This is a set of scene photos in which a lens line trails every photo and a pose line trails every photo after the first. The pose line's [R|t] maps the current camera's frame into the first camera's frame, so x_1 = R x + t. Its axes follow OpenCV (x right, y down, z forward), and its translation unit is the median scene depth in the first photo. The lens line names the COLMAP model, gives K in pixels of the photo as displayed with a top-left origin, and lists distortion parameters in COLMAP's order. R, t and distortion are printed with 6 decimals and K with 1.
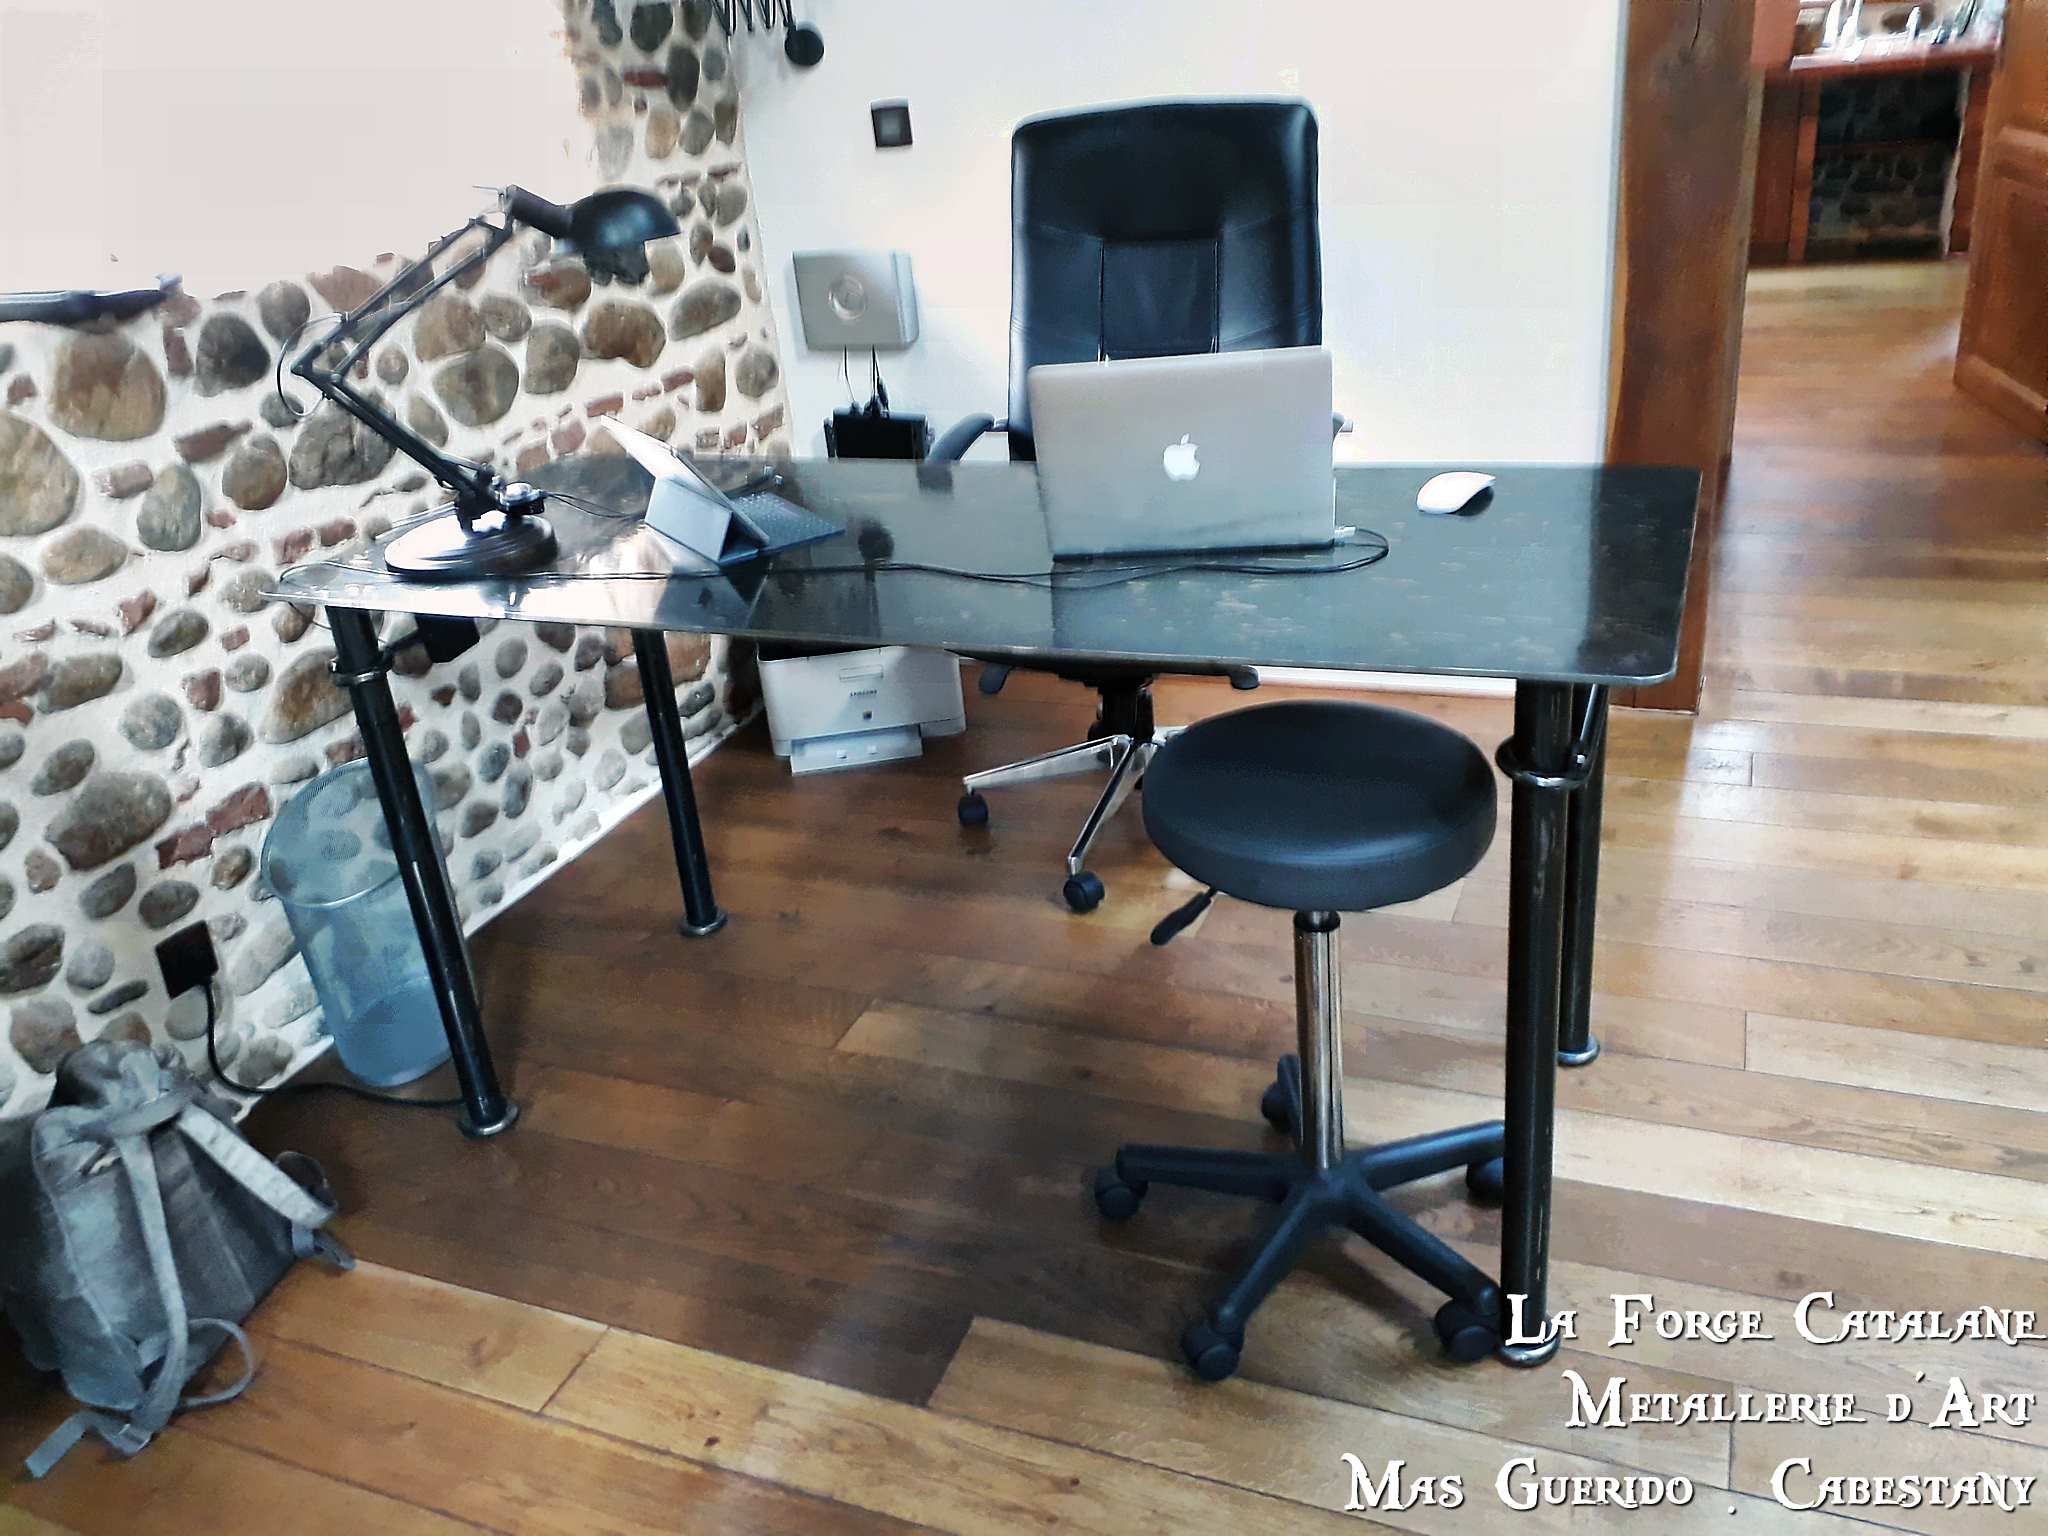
lens RADIAL K [[1638.4, 0, 1020.2], [0, 1638.4, 809.2], [0, 0, 1]] dist [0.041069, -0.067292]
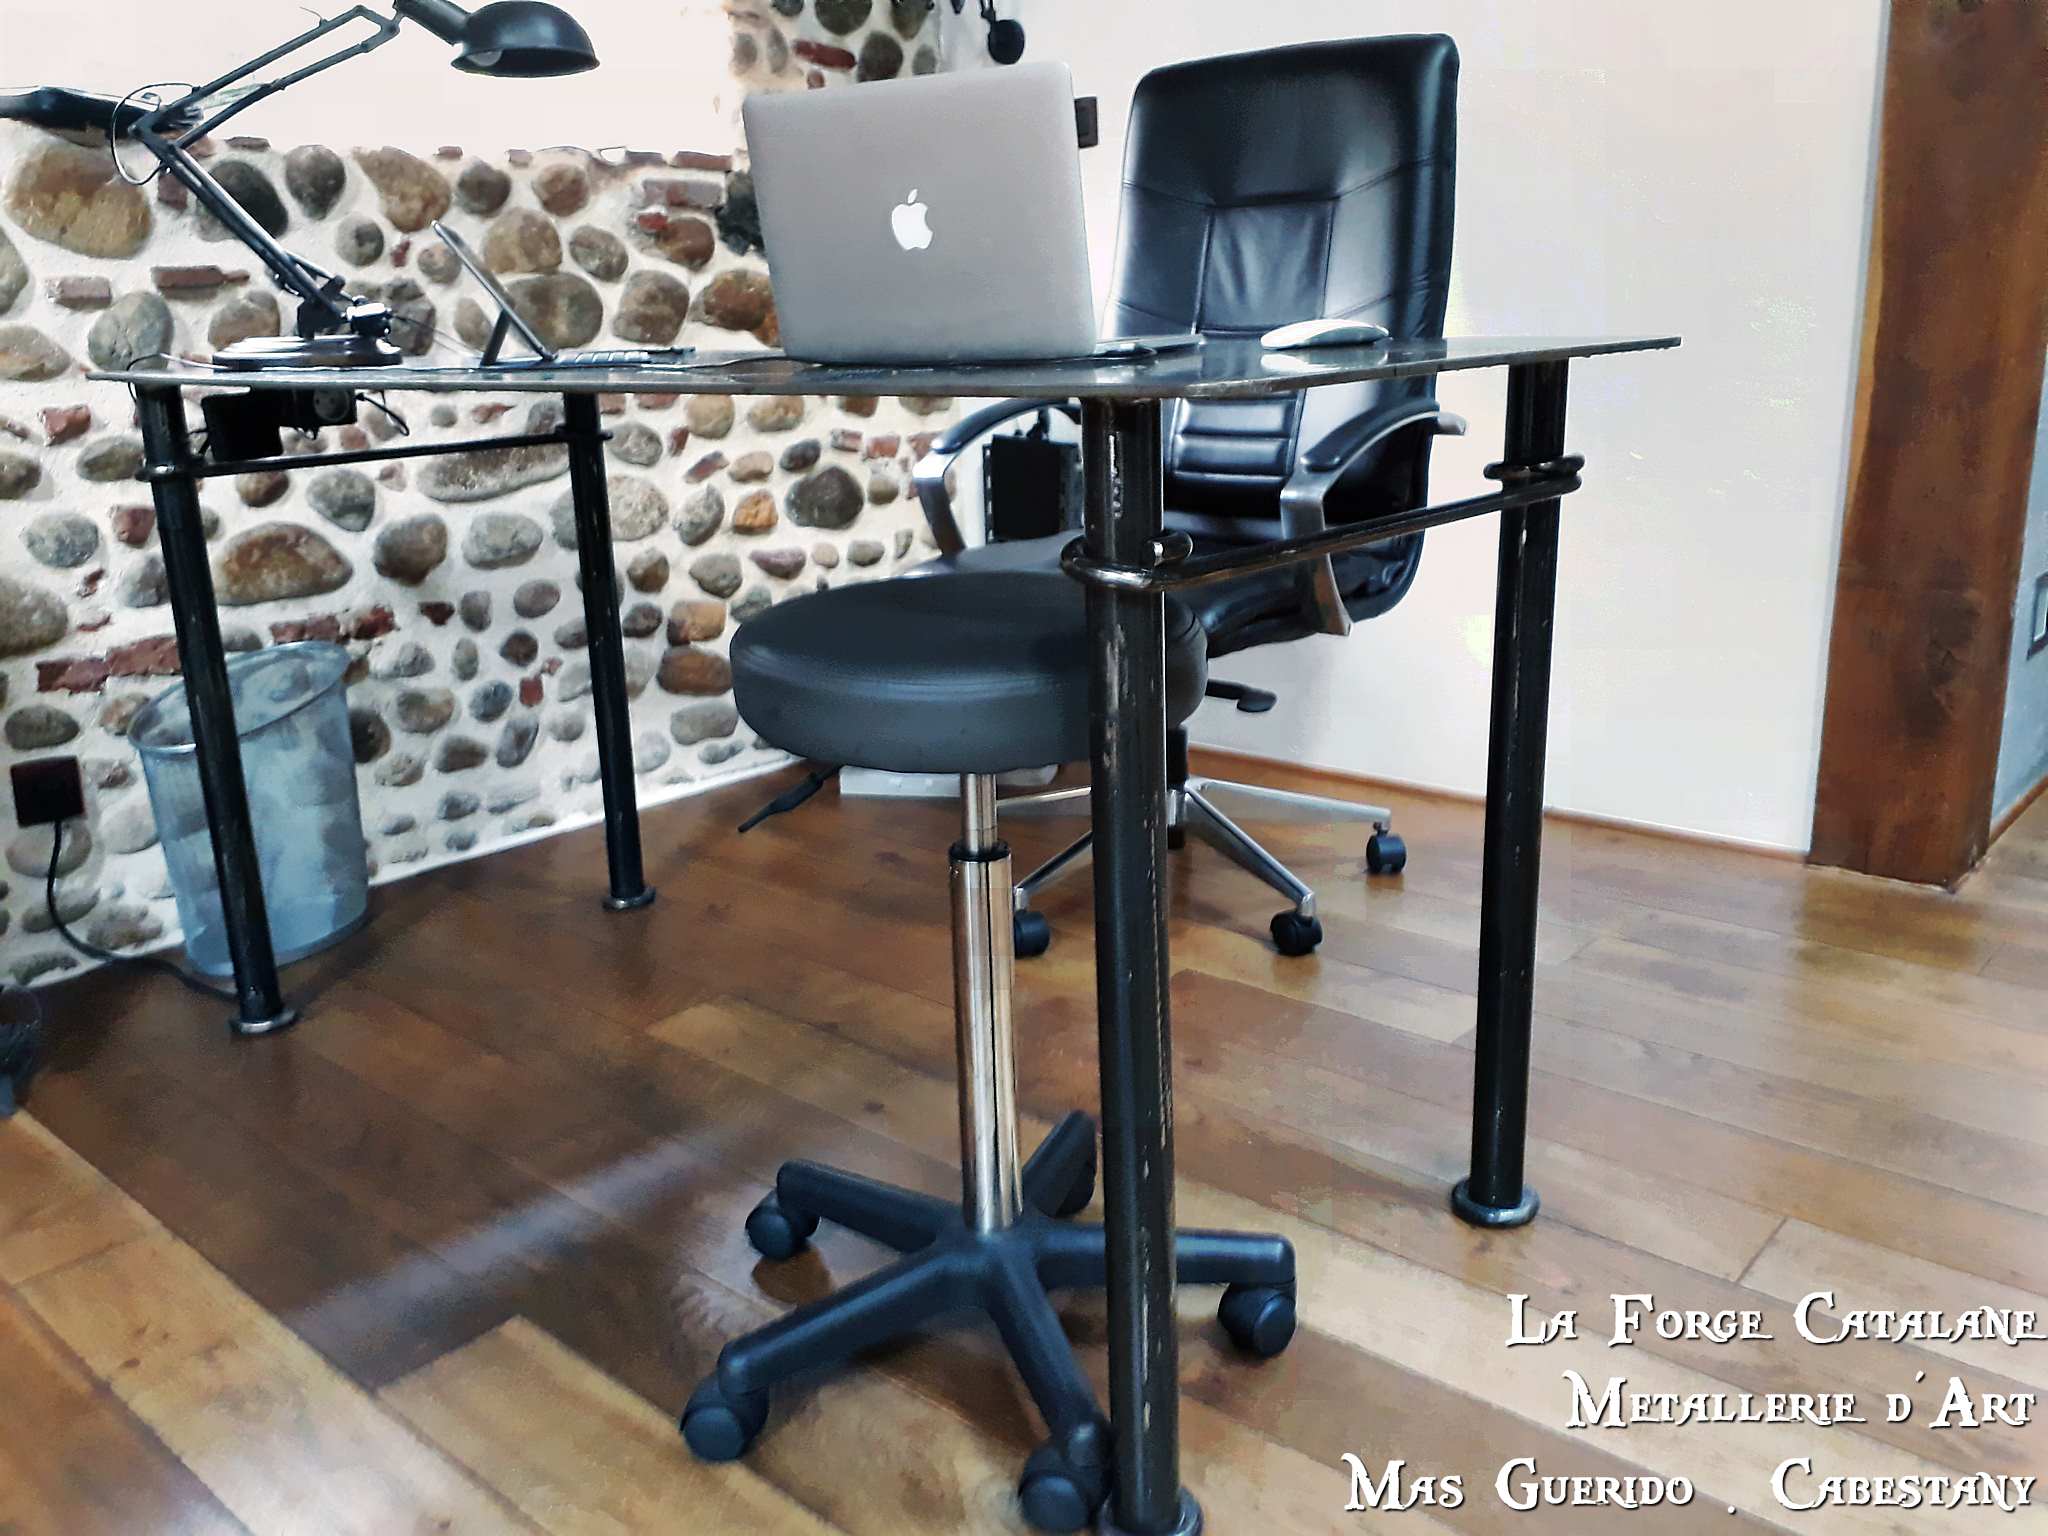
lens RADIAL K [[1657.0, 0, 1020.6], [0, 1657.0, 815.3], [0, 0, 1]] dist [0.012162, -0.031692]
pose [[0.941014, 0.158731, -0.298825, 0.306412], [-0.199973, 0.973295, -0.112726, 0.096775], [0.272952, 0.165834, 0.947627, 0.234765]]
